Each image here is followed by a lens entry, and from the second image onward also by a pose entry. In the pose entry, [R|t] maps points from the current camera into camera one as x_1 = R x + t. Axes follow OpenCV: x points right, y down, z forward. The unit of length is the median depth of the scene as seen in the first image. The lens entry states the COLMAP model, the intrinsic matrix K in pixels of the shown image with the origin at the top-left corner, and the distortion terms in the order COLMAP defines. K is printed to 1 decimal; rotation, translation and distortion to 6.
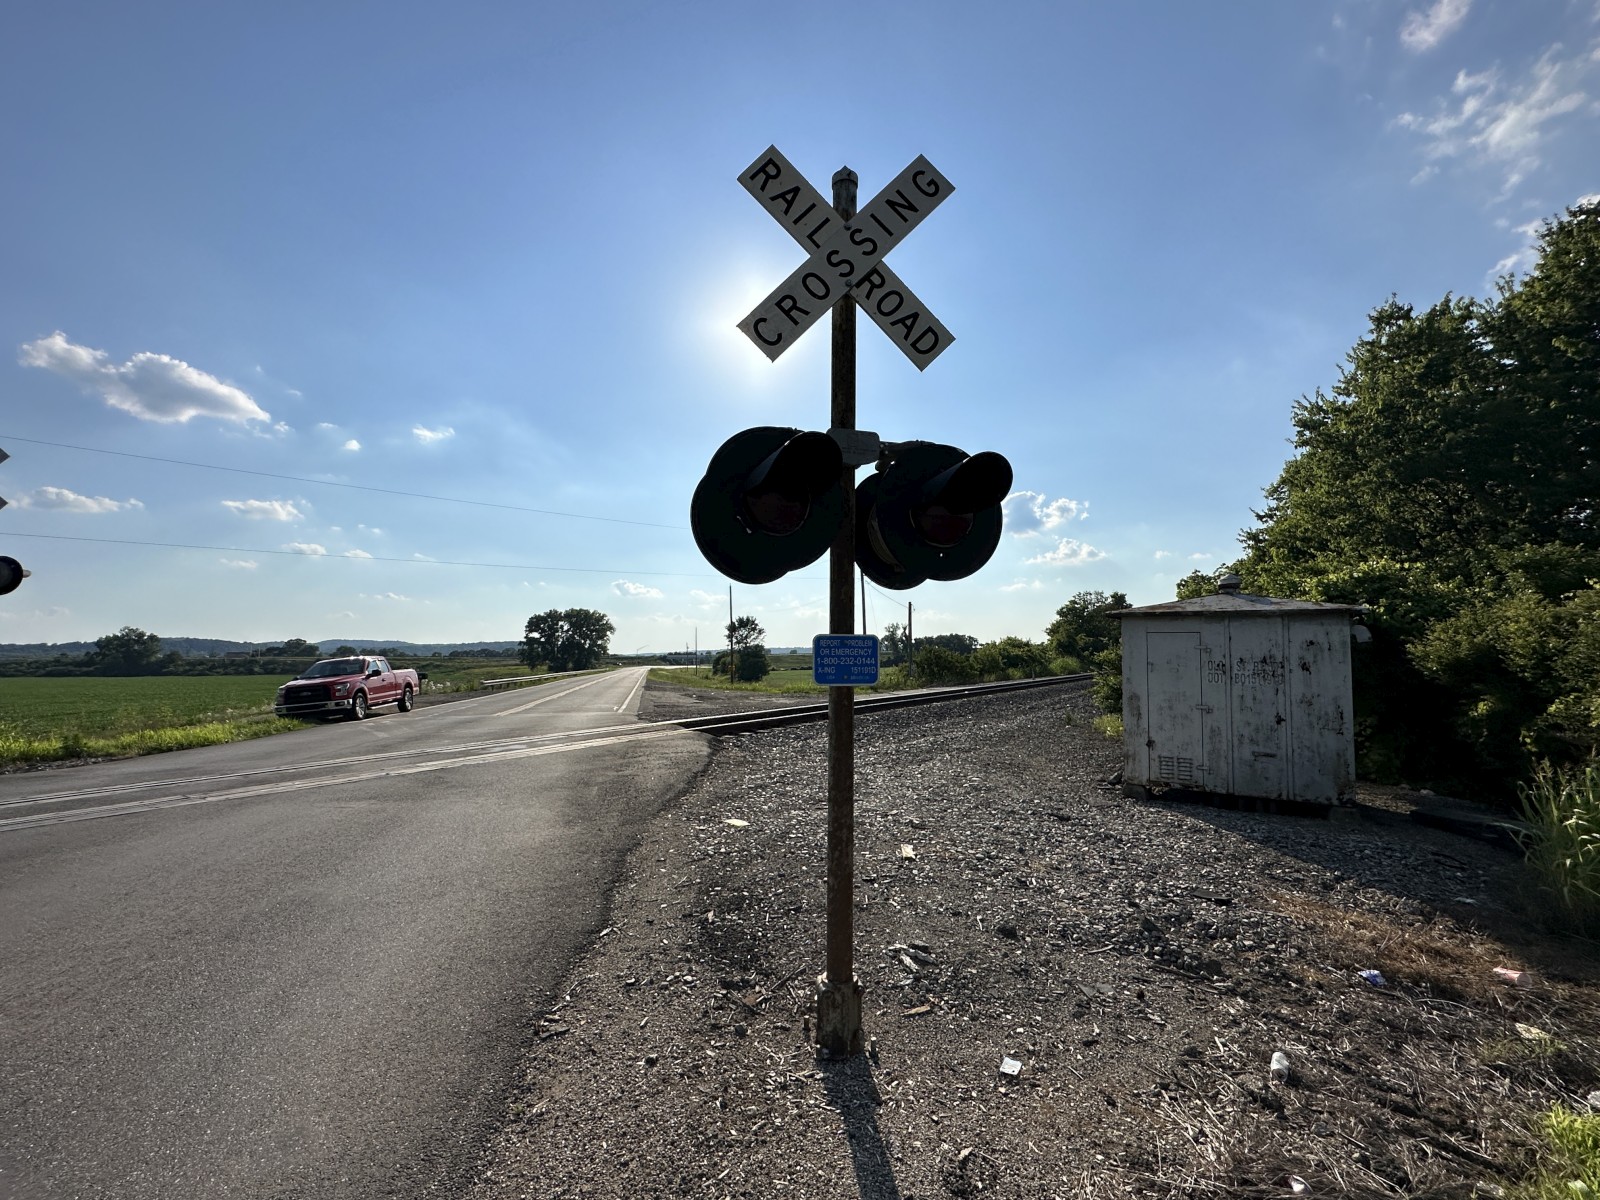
lens RADIAL K [[710.2, 0, 805.8], [0, 710.2, 604.5], [0, 0, 1]] dist [-0.002960, 0.000857]
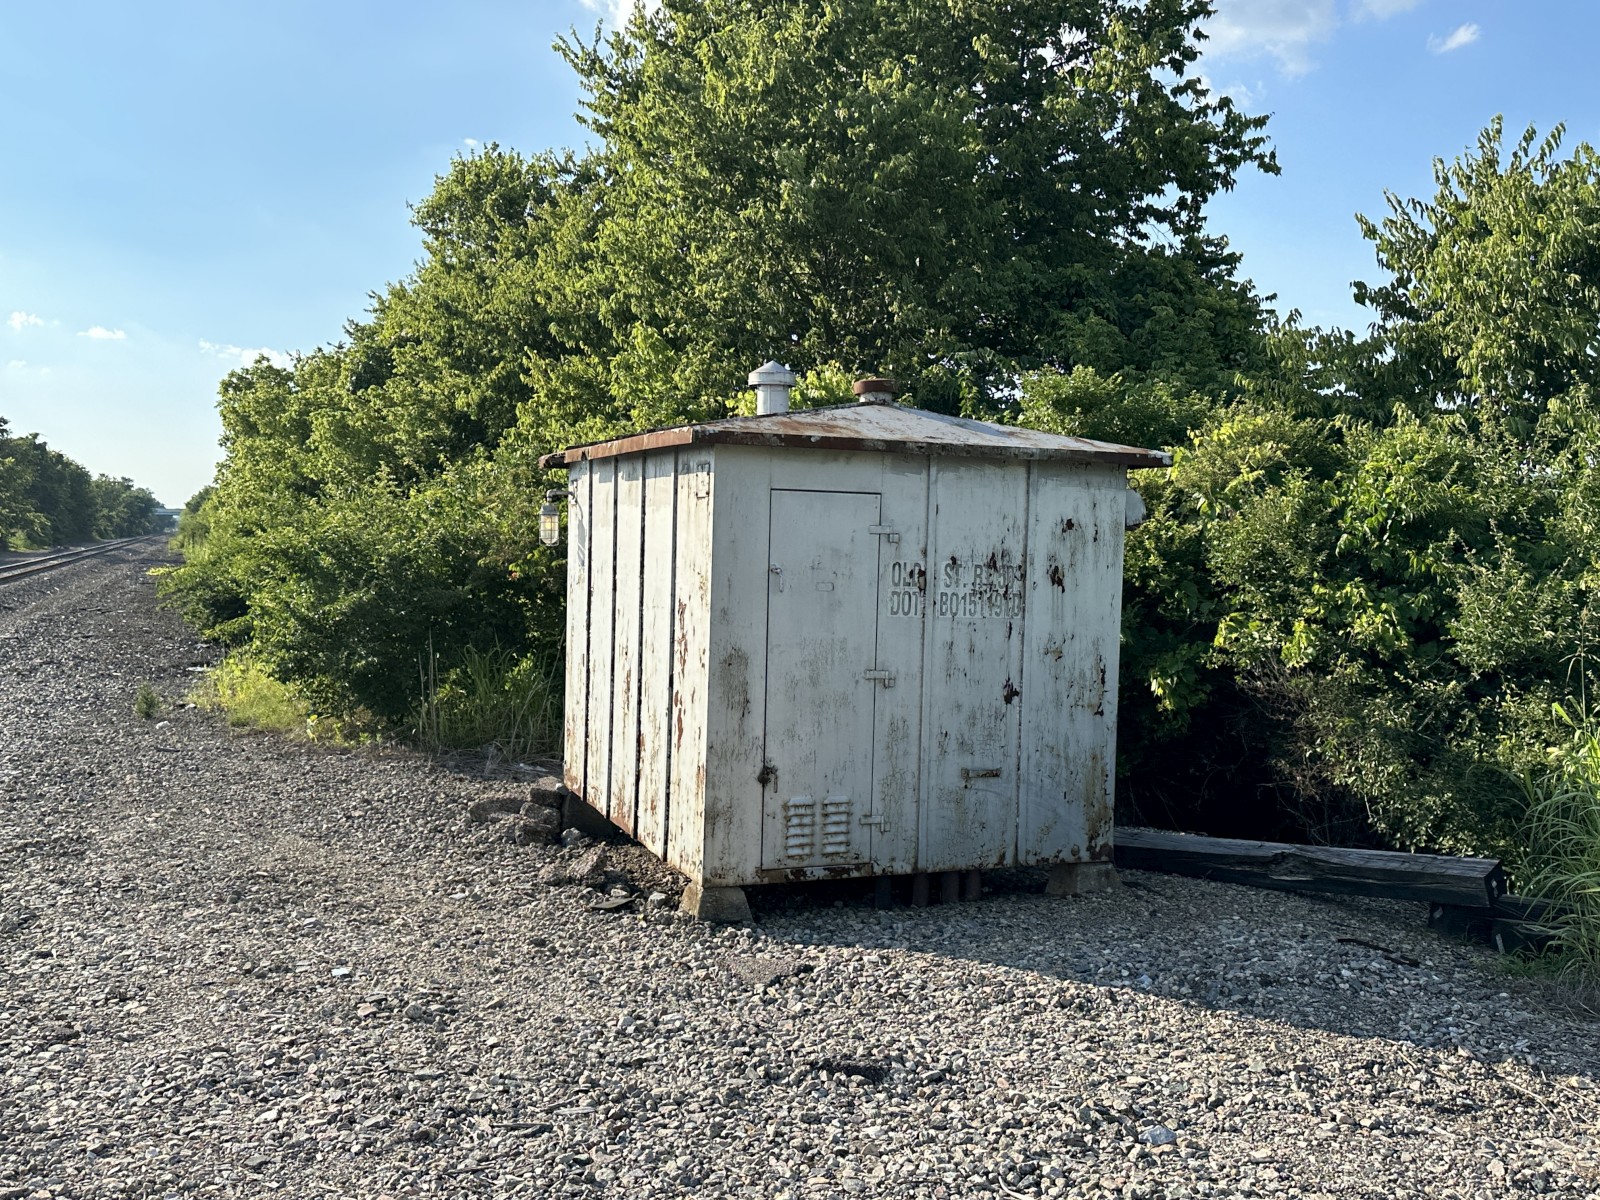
lens RADIAL K [[1465.4, 0, 796.0], [0, 1465.4, 596.5], [0, 0, 1]] dist [-0.020652, -0.015677]
pose [[0.572387, -0.023410, 0.819649, -0.109403], [-0.070653, 0.994467, 0.077742, 0.024683], [-0.816934, -0.102409, 0.567566, 0.377287]]
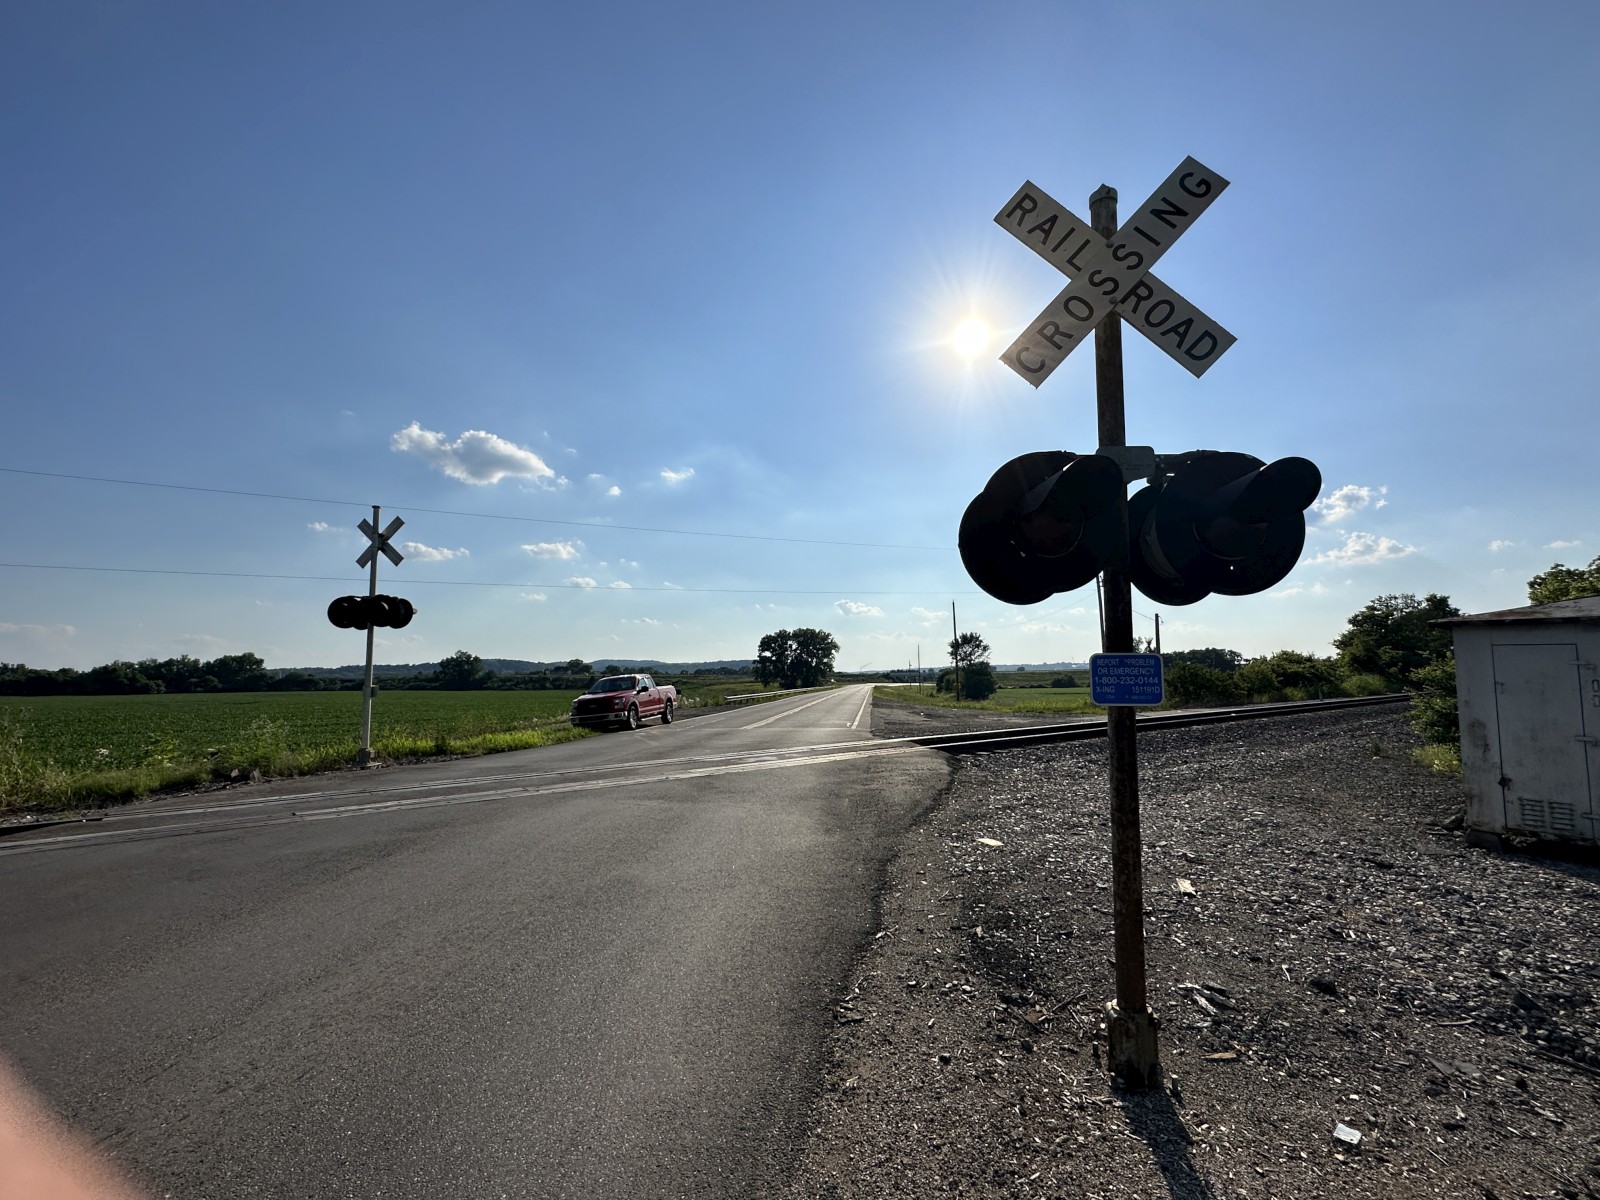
lens RADIAL K [[710.2, 0, 797.9], [0, 710.2, 602.9], [0, 0, 1]] dist [-0.002960, 0.000857]
pose [[0.949366, -0.032041, -0.312535, -0.015289], [0.023663, 0.999253, -0.030563, -0.002045], [0.313281, 0.021620, 0.949415, -0.018384]]
